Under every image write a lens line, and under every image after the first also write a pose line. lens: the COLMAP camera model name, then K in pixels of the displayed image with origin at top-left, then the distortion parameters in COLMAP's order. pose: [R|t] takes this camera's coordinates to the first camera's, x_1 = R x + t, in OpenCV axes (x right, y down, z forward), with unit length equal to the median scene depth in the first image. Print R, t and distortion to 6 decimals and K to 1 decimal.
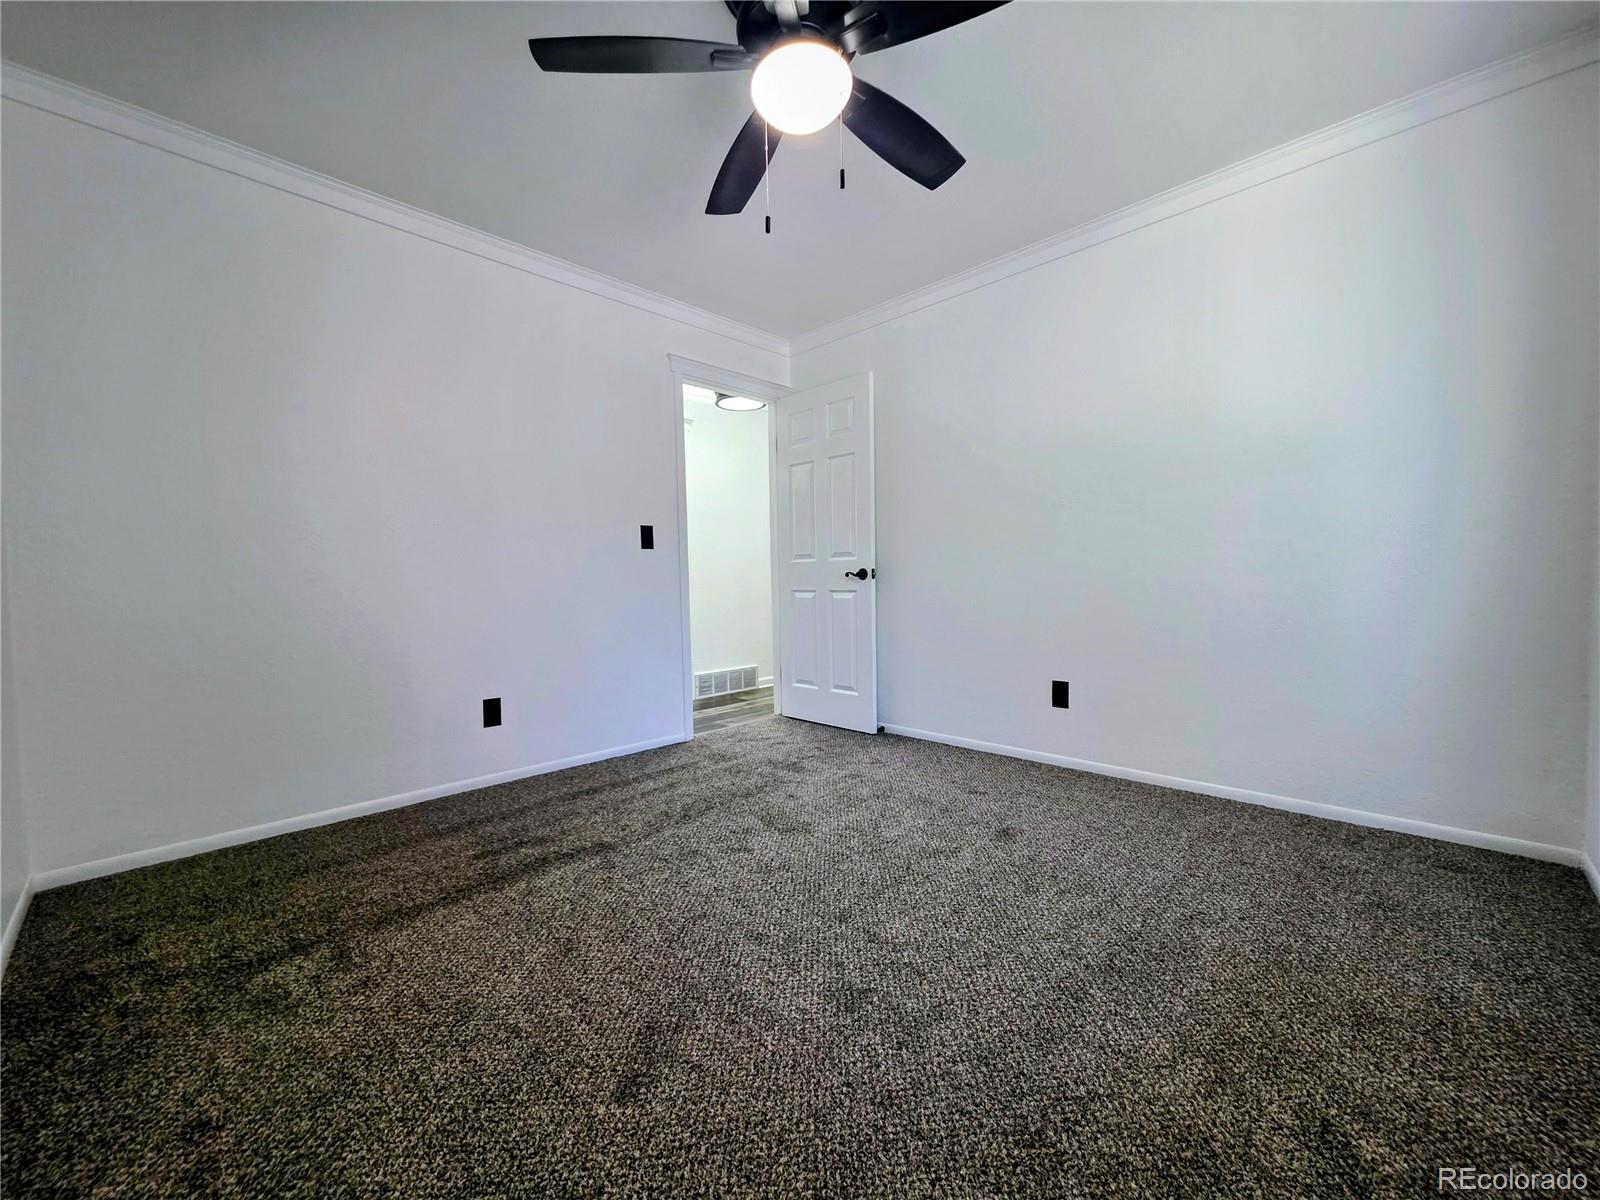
lens RADIAL K [[641.0, 0, 800.6], [0, 641.0, 601.0], [0, 0, 1]] dist [0.003552, -0.000106]
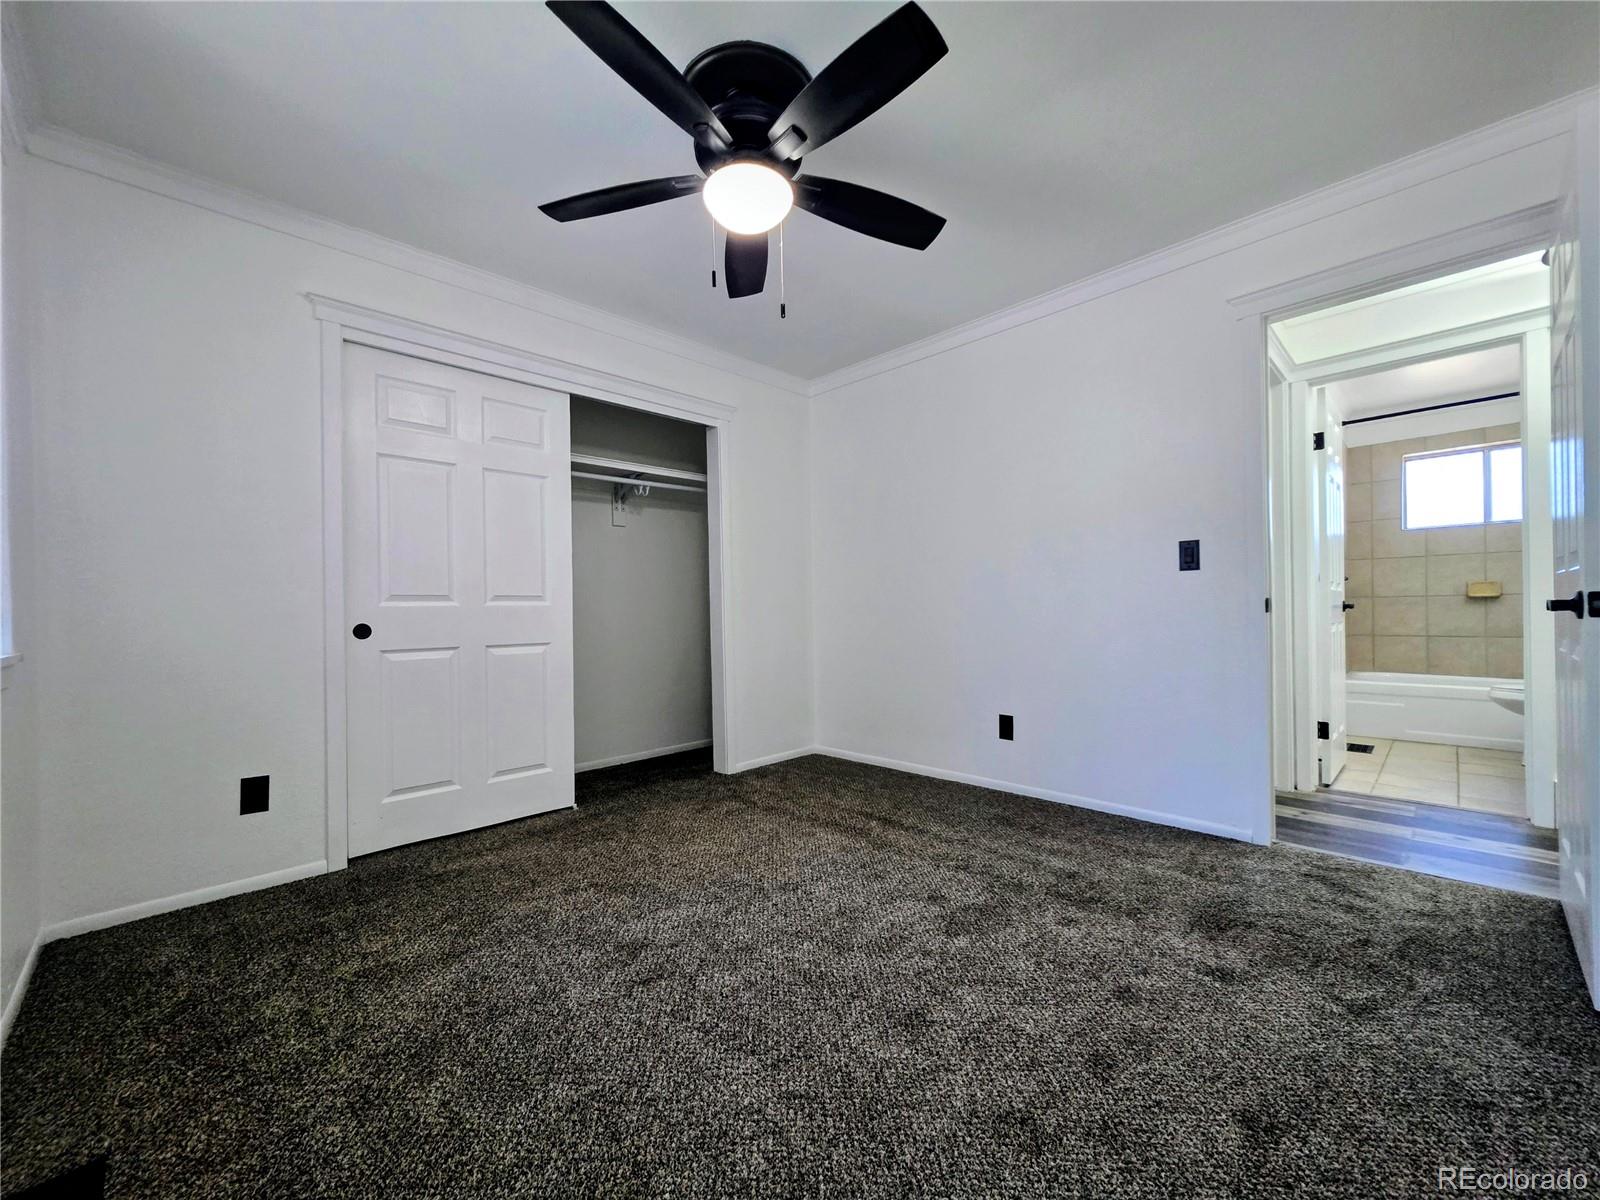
lens RADIAL K [[641.0, 0, 776.9], [0, 641.0, 600.3], [0, 0, 1]] dist [0.003552, -0.000106]
pose [[-0.039567, 0.007597, -0.999188, 0.619663], [-0.006599, 0.999947, 0.007864, -0.053003], [0.999195, 0.006905, -0.039514, 0.594936]]
